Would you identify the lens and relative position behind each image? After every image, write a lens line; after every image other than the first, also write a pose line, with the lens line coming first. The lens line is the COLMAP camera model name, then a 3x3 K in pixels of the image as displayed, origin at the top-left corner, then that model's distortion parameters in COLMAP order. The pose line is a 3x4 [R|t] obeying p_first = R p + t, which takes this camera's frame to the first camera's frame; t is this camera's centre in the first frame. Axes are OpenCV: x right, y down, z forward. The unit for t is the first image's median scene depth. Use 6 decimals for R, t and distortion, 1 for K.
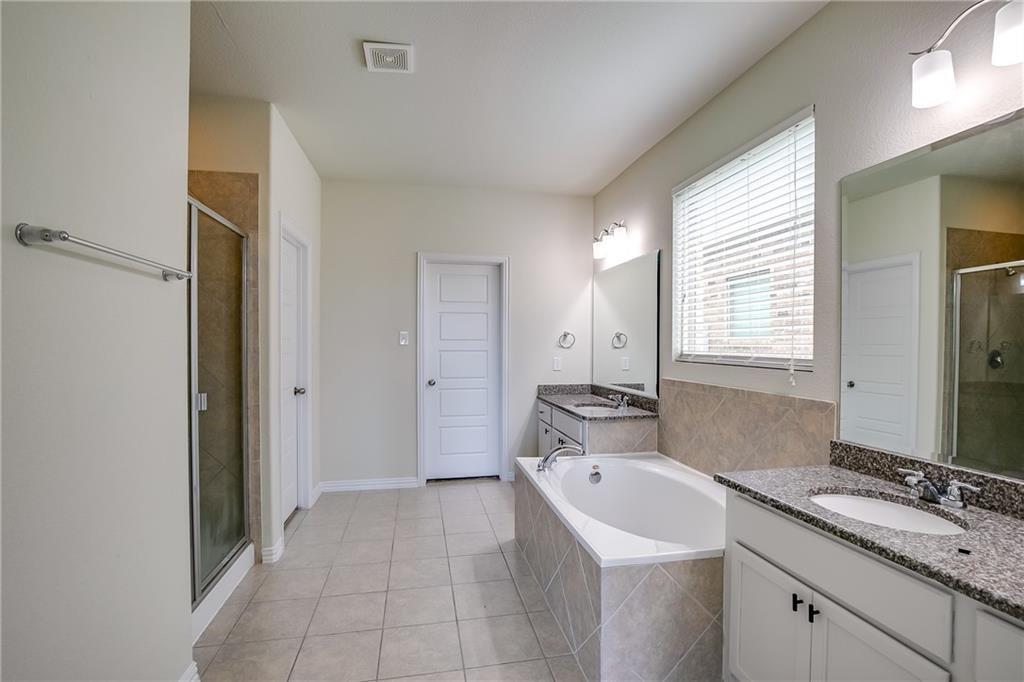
lens RADIAL K [[467.8, 0, 512.7], [0, 467.8, 346.8], [0, 0, 1]] dist [-0.024224, 0.000738]
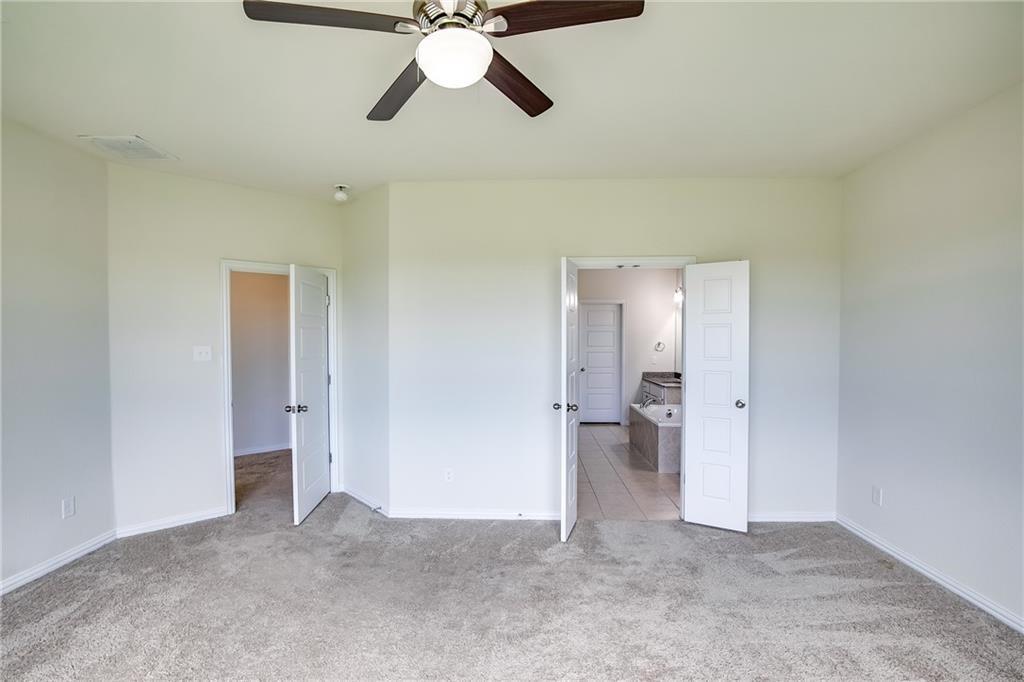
lens RADIAL K [[467.8, 0, 512.7], [0, 467.8, 346.8], [0, 0, 1]] dist [-0.024224, 0.000738]
pose [[0.972086, 0.005154, -0.234568, -0.012123], [-0.001736, 0.999889, 0.014776, -0.043963], [0.234618, -0.013957, 0.971987, -0.954181]]
